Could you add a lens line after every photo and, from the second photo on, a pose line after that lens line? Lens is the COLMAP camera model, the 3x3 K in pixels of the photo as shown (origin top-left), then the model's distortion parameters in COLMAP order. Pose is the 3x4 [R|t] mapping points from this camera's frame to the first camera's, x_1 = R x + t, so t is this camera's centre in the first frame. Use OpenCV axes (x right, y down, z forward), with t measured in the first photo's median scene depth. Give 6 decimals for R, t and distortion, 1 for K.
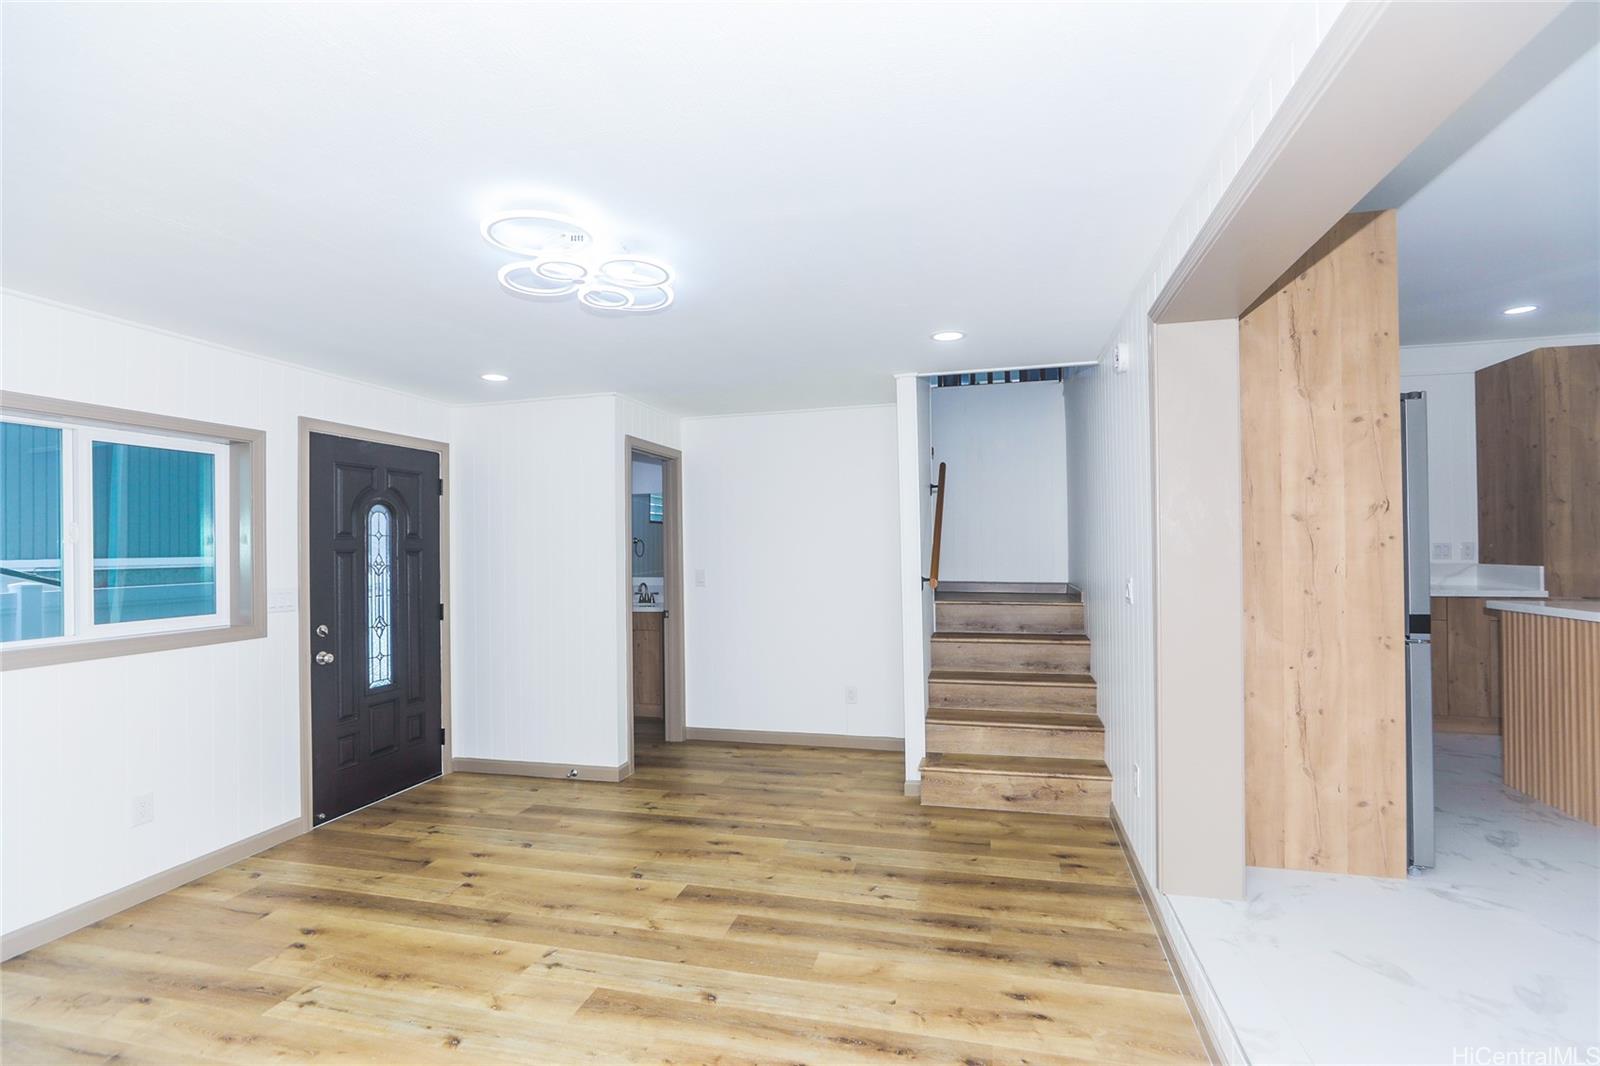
lens RADIAL K [[733.1, 0, 805.5], [0, 733.1, 541.7], [0, 0, 1]] dist [-0.001246, 0.002148]
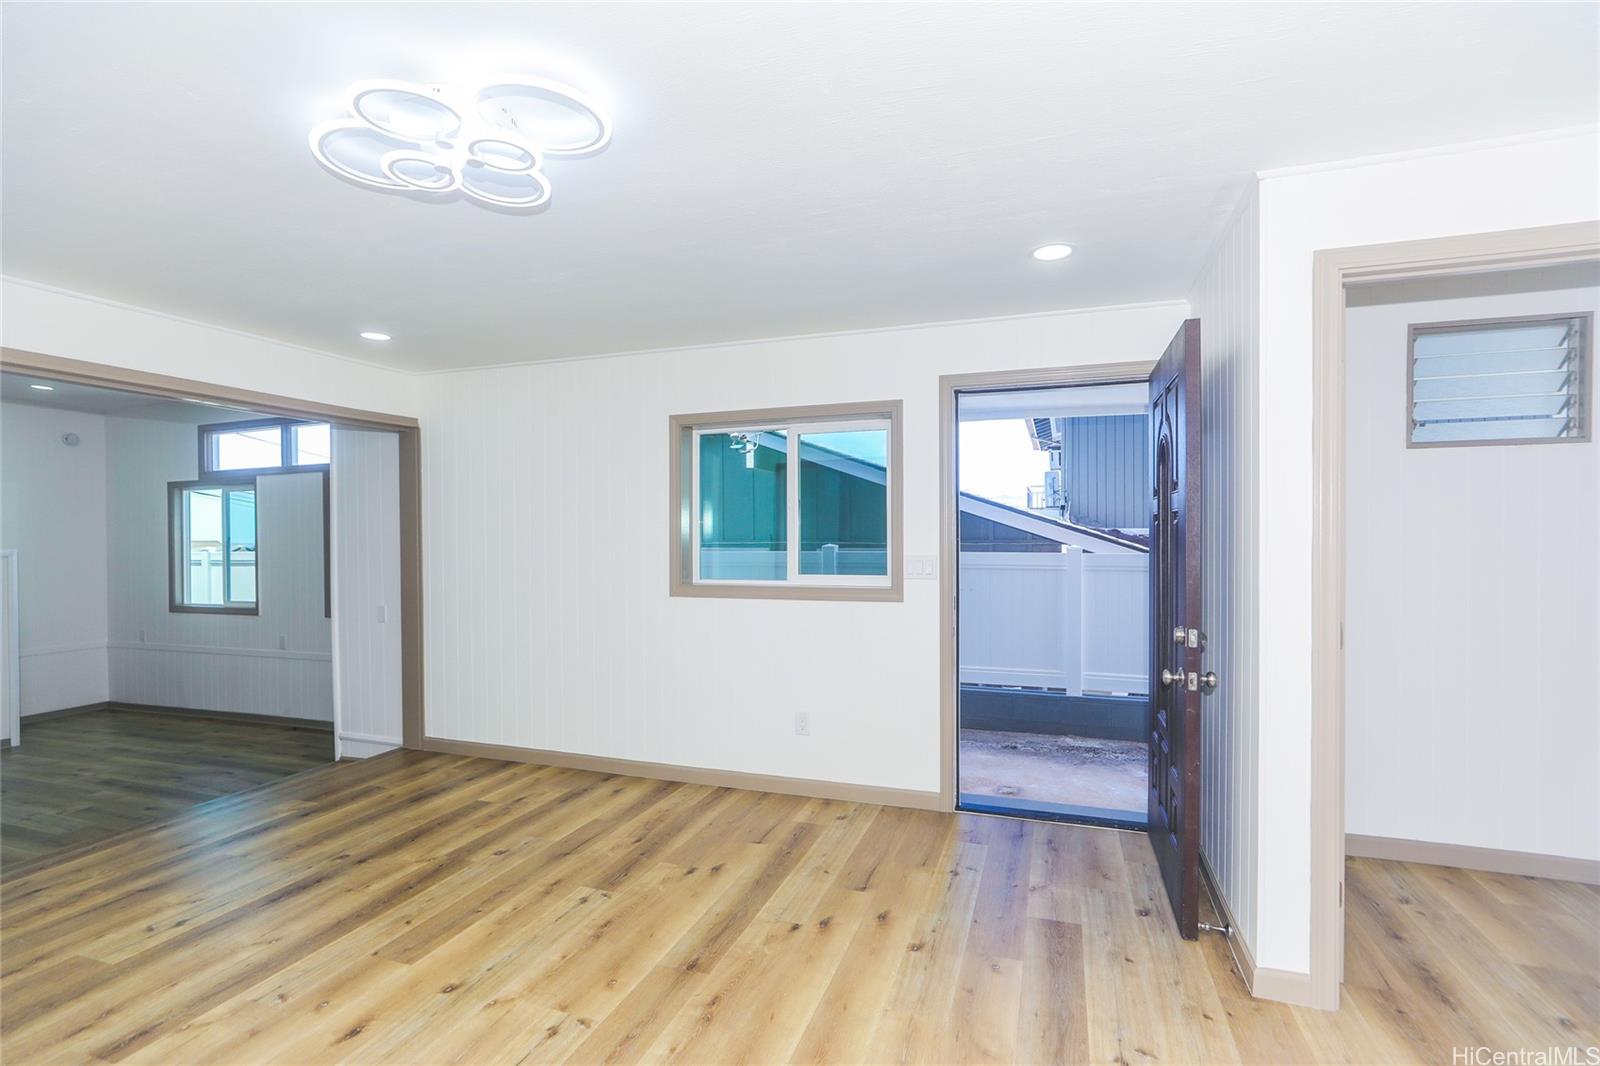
lens RADIAL K [[733.1, 0, 803.6], [0, 733.1, 543.2], [0, 0, 1]] dist [-0.001246, 0.002148]
pose [[-0.073330, 0.025675, -0.996977, 0.354971], [0.011804, 0.999621, 0.024875, 0.025683], [0.997238, -0.009945, -0.073605, 1.138270]]
